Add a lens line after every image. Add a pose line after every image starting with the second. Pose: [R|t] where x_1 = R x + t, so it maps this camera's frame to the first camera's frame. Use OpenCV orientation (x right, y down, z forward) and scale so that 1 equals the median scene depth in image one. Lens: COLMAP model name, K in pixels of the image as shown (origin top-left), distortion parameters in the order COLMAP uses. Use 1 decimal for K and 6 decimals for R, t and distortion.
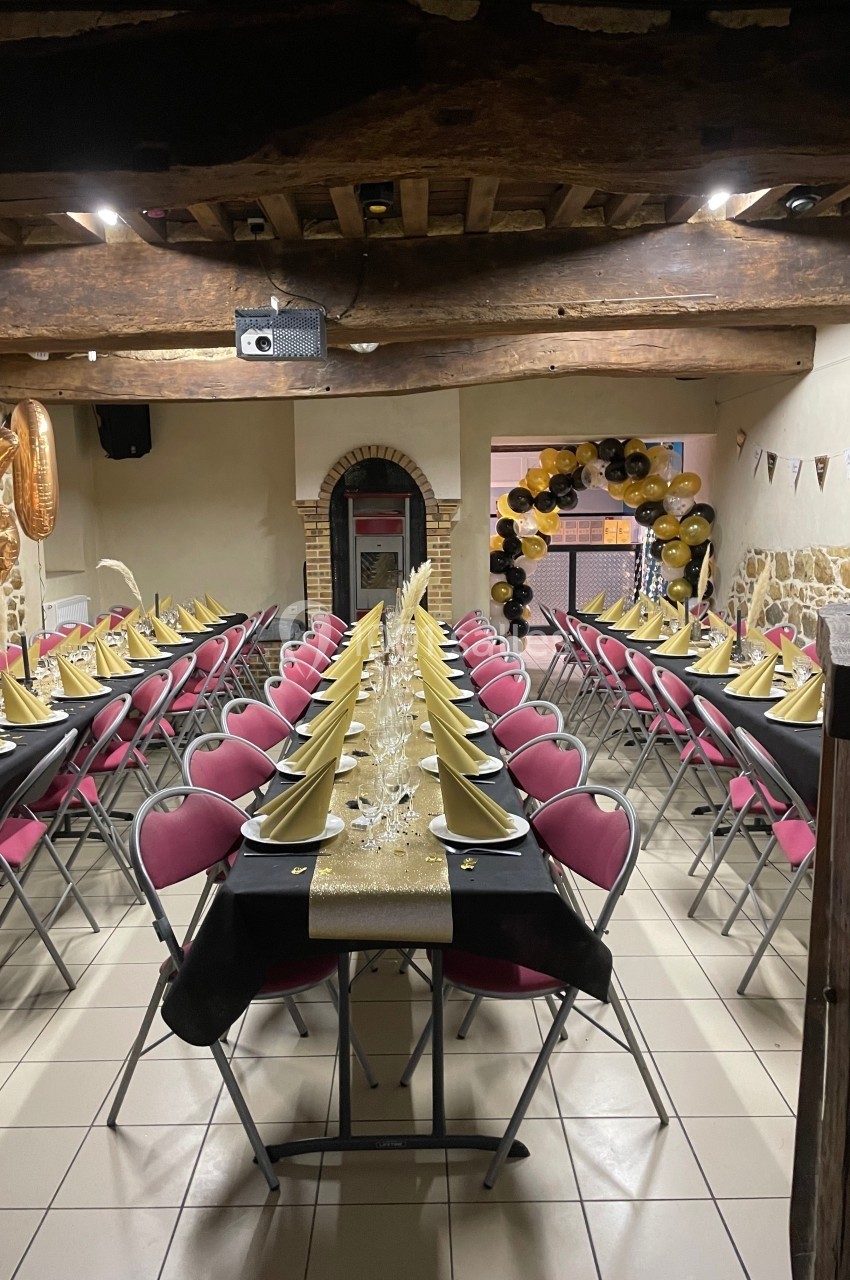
lens RADIAL K [[966.3, 0, 425.0], [0, 966.3, 638.6], [0, 0, 1]] dist [0.080223, -0.099027]
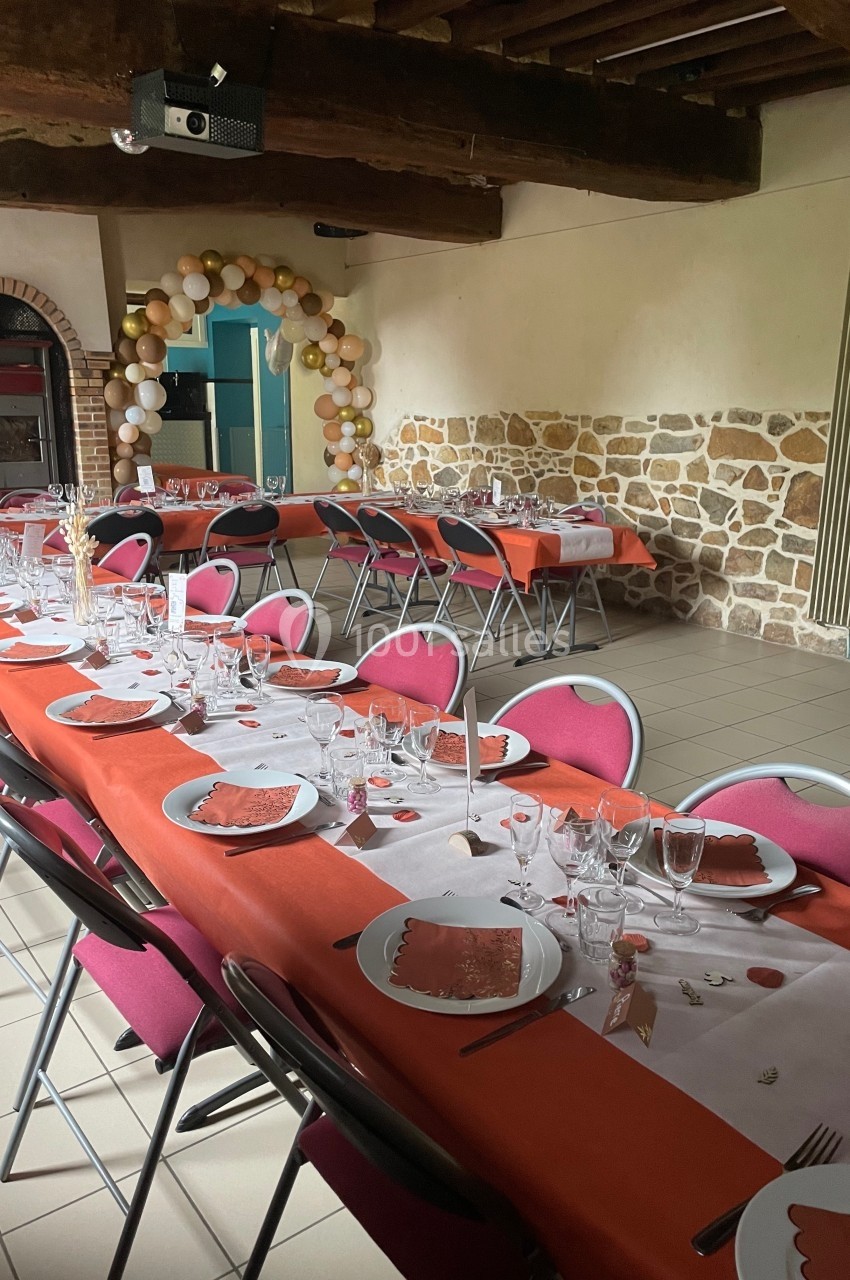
lens RADIAL K [[966.3, 0, 426.2], [0, 966.3, 640.5], [0, 0, 1]] dist [0.080223, -0.099027]
pose [[0.810239, -0.129021, 0.571723, -0.488132], [0.057654, 0.988284, 0.141319, 0.001484], [-0.583258, -0.081540, 0.808184, 0.224803]]
